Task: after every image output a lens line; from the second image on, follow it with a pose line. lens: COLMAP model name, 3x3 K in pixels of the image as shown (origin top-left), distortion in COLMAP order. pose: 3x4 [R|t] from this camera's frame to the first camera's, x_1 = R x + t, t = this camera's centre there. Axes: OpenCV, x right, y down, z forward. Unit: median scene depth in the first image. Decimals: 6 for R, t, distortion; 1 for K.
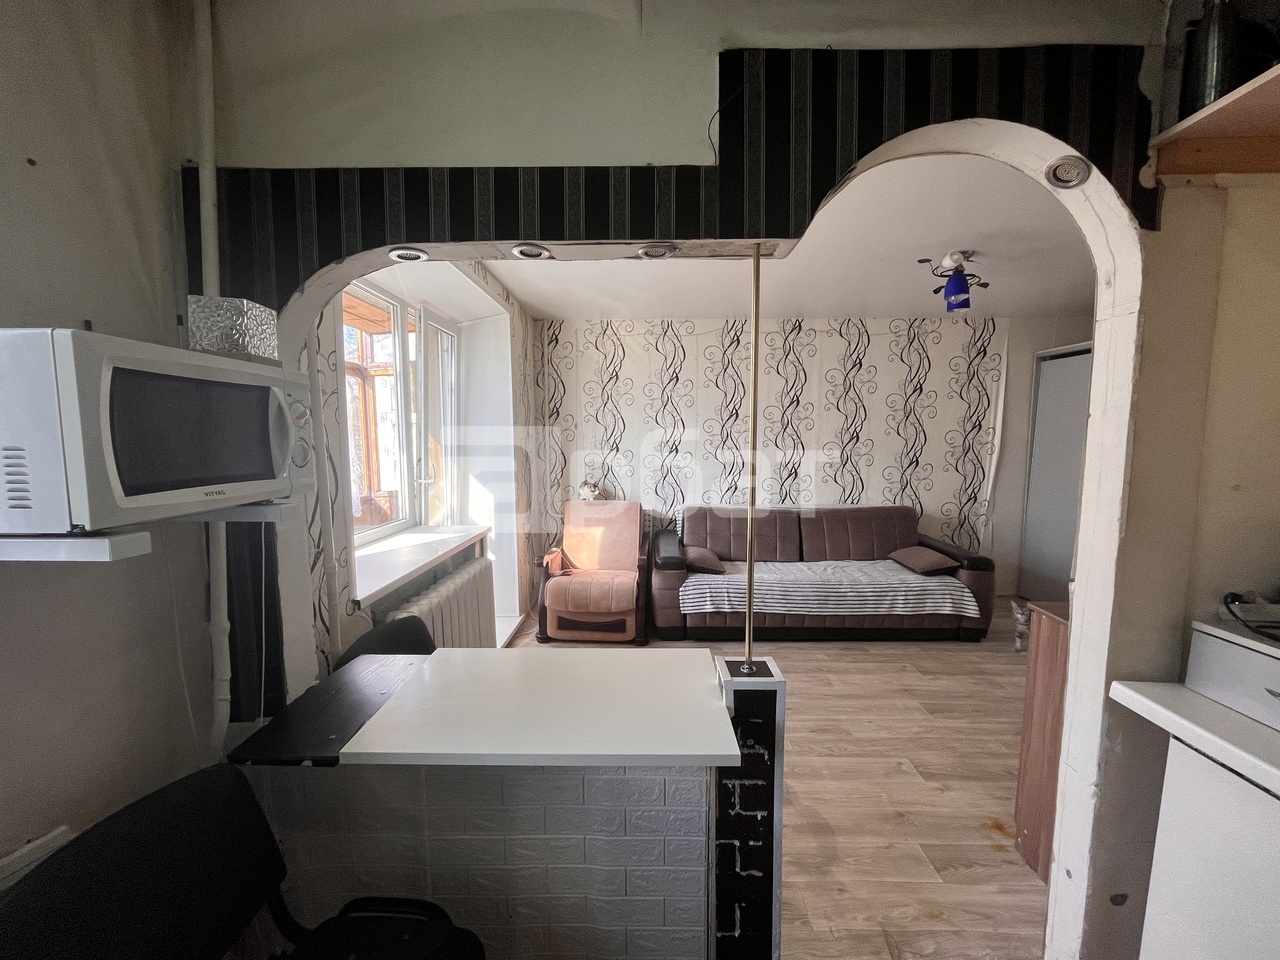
lens RADIAL K [[520.5, 0, 637.2], [0, 520.5, 486.0], [0, 0, 1]] dist [-0.002442, -0.000507]
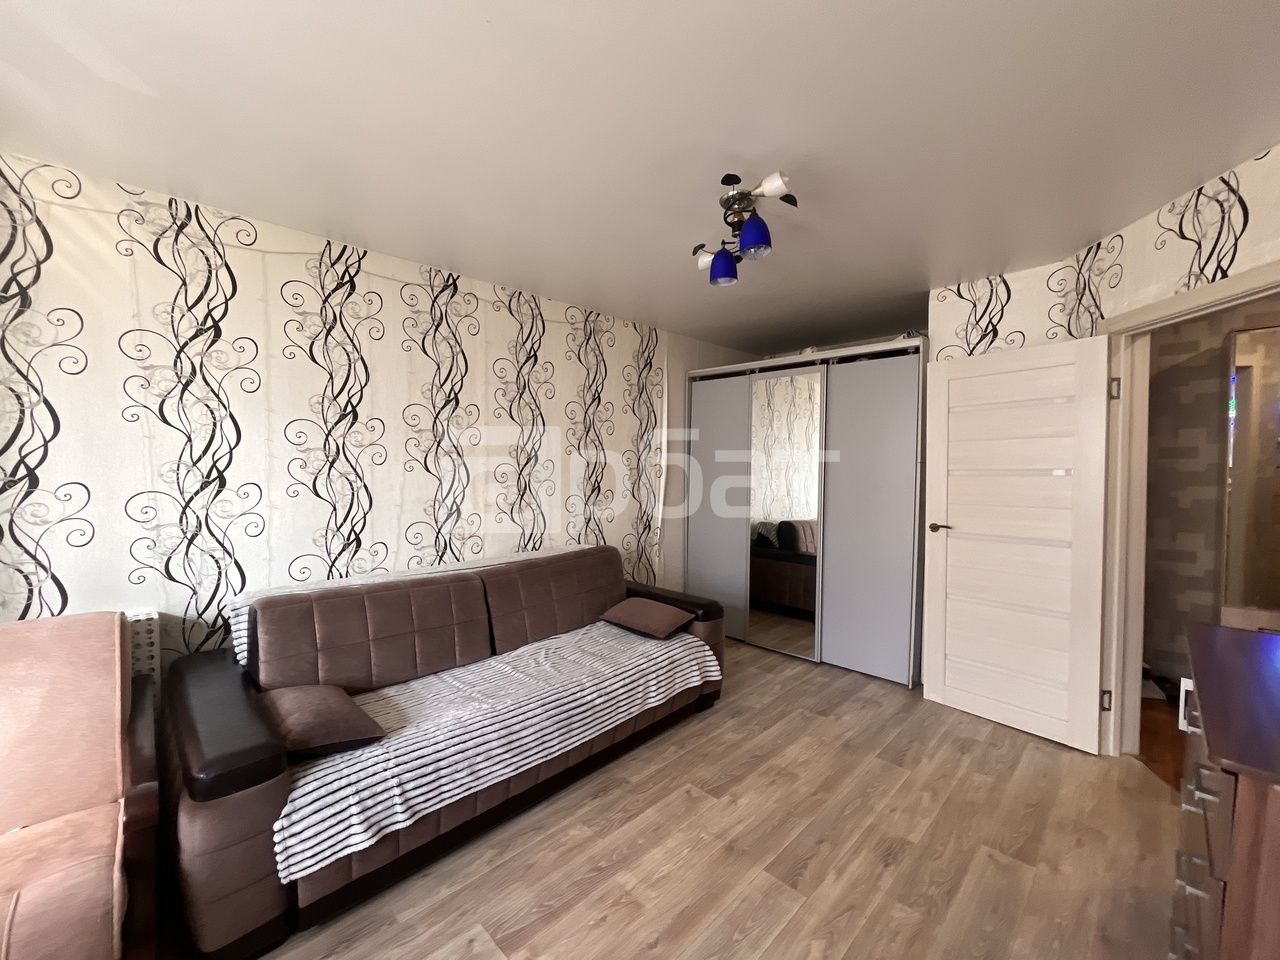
lens RADIAL K [[520.5, 0, 637.2], [0, 520.5, 486.0], [0, 0, 1]] dist [-0.002442, -0.000507]
pose [[0.694931, -0.028848, 0.718498, -0.002203], [0.068444, 0.997312, -0.026156, -0.026305], [-0.715812, 0.067353, 0.695037, 0.421116]]
